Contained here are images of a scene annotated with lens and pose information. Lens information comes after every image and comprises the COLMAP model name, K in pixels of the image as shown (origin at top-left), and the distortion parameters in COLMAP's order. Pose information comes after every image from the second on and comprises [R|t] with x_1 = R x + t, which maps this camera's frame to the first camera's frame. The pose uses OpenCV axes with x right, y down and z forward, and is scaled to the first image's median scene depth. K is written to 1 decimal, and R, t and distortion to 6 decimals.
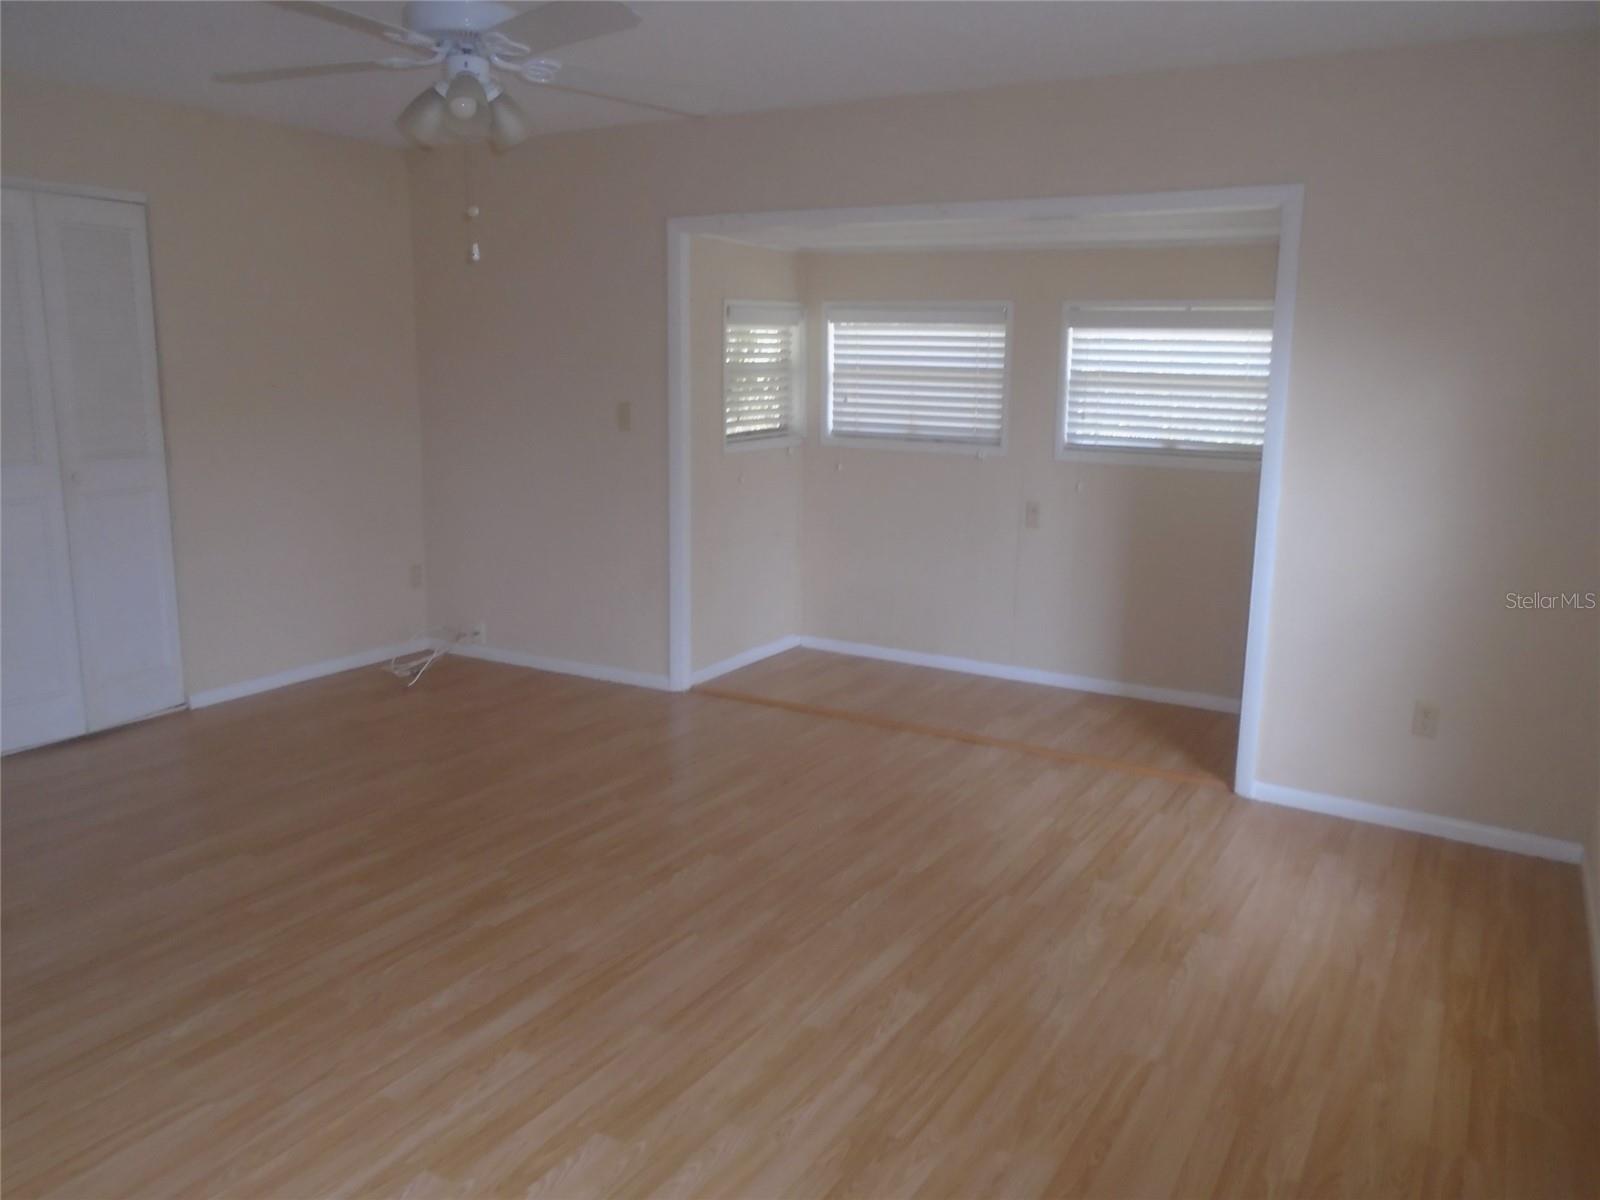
lens RADIAL K [[1230.7, 0, 790.4], [0, 1230.7, 596.2], [0, 0, 1]] dist [-0.014341, -0.000771]
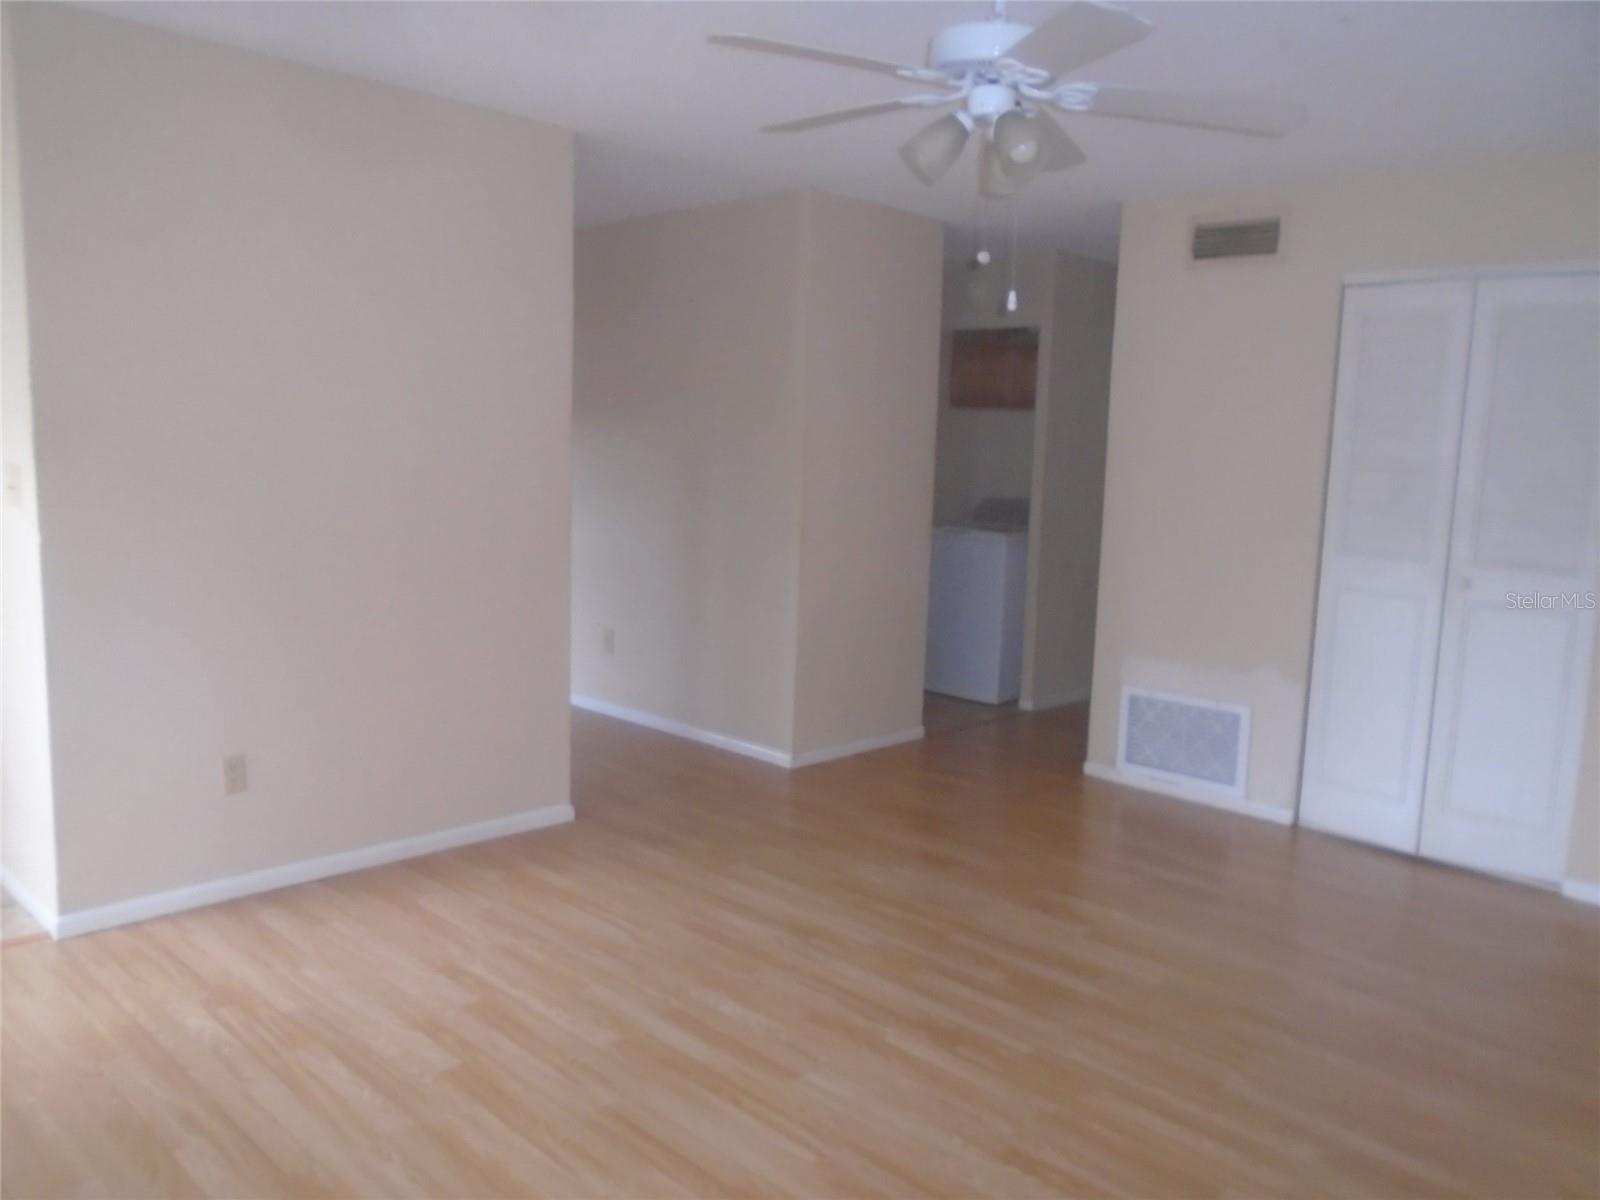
lens RADIAL K [[1230.7, 0, 790.4], [0, 1230.7, 596.2], [0, 0, 1]] dist [-0.014341, -0.000771]
pose [[-0.225872, 0.111629, -0.967740, 0.697026], [-0.230932, 0.958960, 0.164516, -0.201805], [0.946389, 0.260642, -0.190823, 1.161538]]
